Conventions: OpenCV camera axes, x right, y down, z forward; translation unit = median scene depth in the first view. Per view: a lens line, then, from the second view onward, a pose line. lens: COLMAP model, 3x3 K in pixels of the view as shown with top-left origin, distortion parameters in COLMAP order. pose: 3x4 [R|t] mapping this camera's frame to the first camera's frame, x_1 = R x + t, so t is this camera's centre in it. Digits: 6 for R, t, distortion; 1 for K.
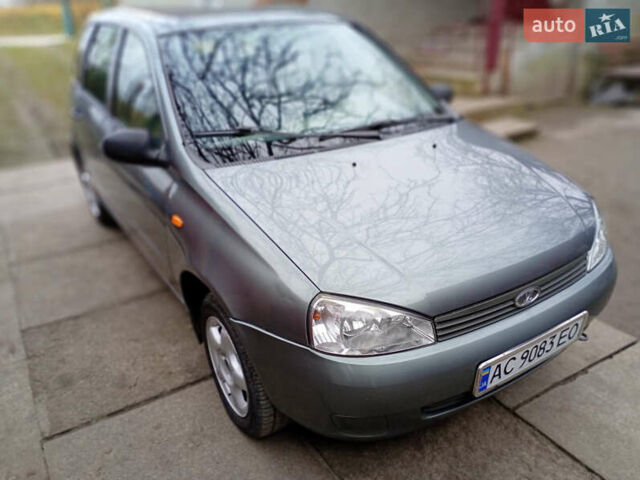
lens RADIAL K [[525.3, 0, 322.9], [0, 525.3, 241.0], [0, 0, 1]] dist [0.070193, -0.090569]
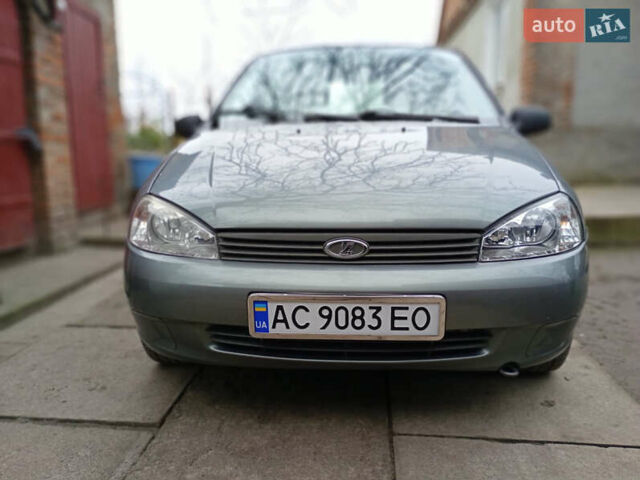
lens RADIAL K [[525.3, 0, 322.9], [0, 525.3, 241.0], [0, 0, 1]] dist [0.070193, -0.090569]
pose [[0.798831, 0.142322, -0.584477, 0.679069], [-0.267835, 0.954139, -0.133727, 0.173612], [0.538640, 0.263369, 0.800315, 0.231388]]
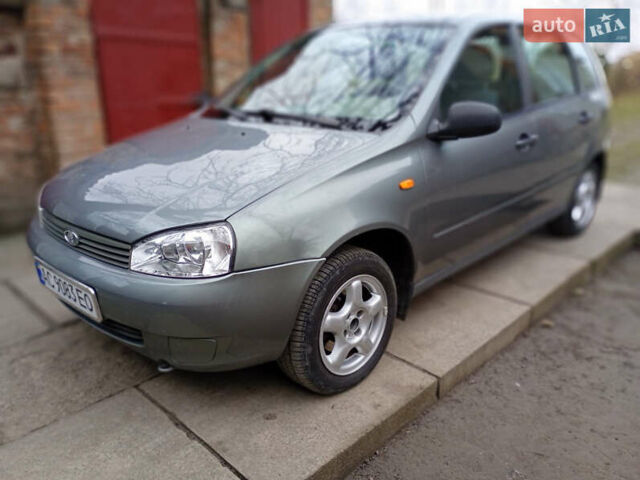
lens RADIAL K [[525.3, 0, 322.9], [0, 525.3, 241.0], [0, 0, 1]] dist [0.070193, -0.090569]
pose [[0.243188, 0.329306, -0.912369, 1.240873], [-0.400486, 0.890779, 0.214766, -0.277735], [0.883442, 0.313162, 0.348510, 0.860665]]
